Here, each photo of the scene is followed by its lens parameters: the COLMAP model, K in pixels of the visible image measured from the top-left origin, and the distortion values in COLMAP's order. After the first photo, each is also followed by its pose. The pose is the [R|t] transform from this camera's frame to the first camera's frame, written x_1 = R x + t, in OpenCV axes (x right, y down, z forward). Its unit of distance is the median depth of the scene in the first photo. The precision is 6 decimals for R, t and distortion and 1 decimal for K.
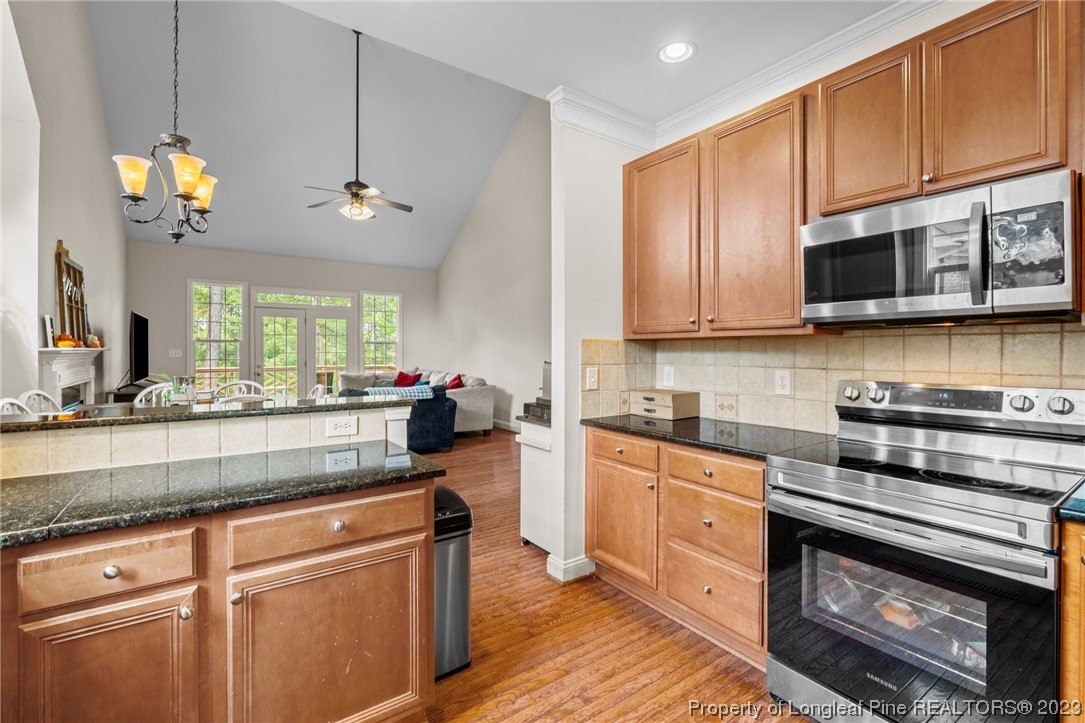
lens RADIAL K [[475.1, 0, 544.4], [0, 475.1, 351.8], [0, 0, 1]] dist [-0.008346, 0.000849]
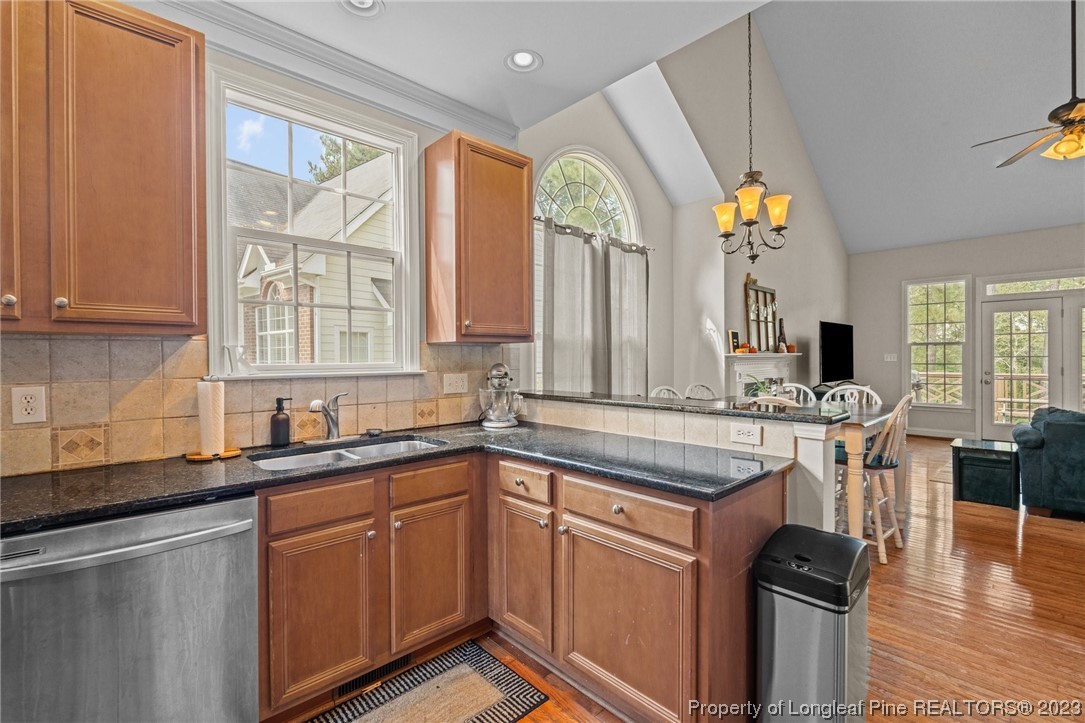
lens RADIAL K [[475.1, 0, 541.5], [0, 475.1, 360.3], [0, 0, 1]] dist [-0.008346, 0.000849]
pose [[0.139123, 0.006985, -0.990250, 0.158027], [0.003412, 0.999966, 0.007533, -0.000160], [0.990269, -0.004427, 0.139094, 0.155622]]
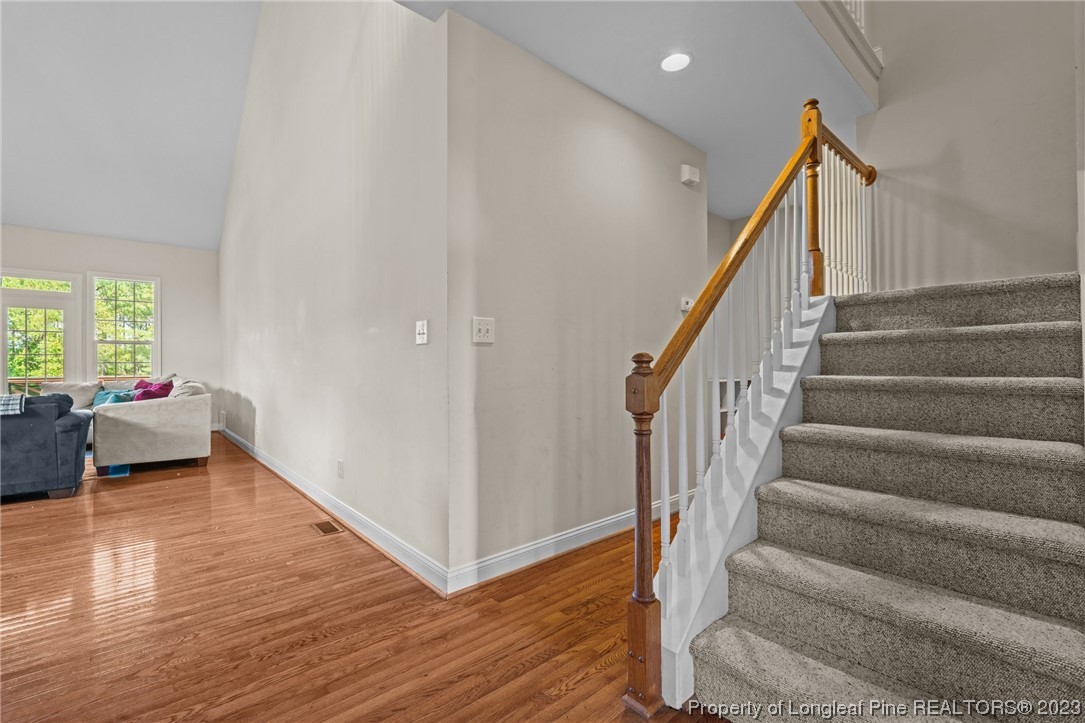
lens RADIAL K [[475.1, 0, 543.9], [0, 475.1, 361.1], [0, 0, 1]] dist [-0.008346, 0.000849]
pose [[0.994764, -0.006202, 0.102008, 0.400436], [0.007237, 0.999926, -0.009770, 0.038071], [-0.101940, 0.010457, 0.994736, 0.307427]]
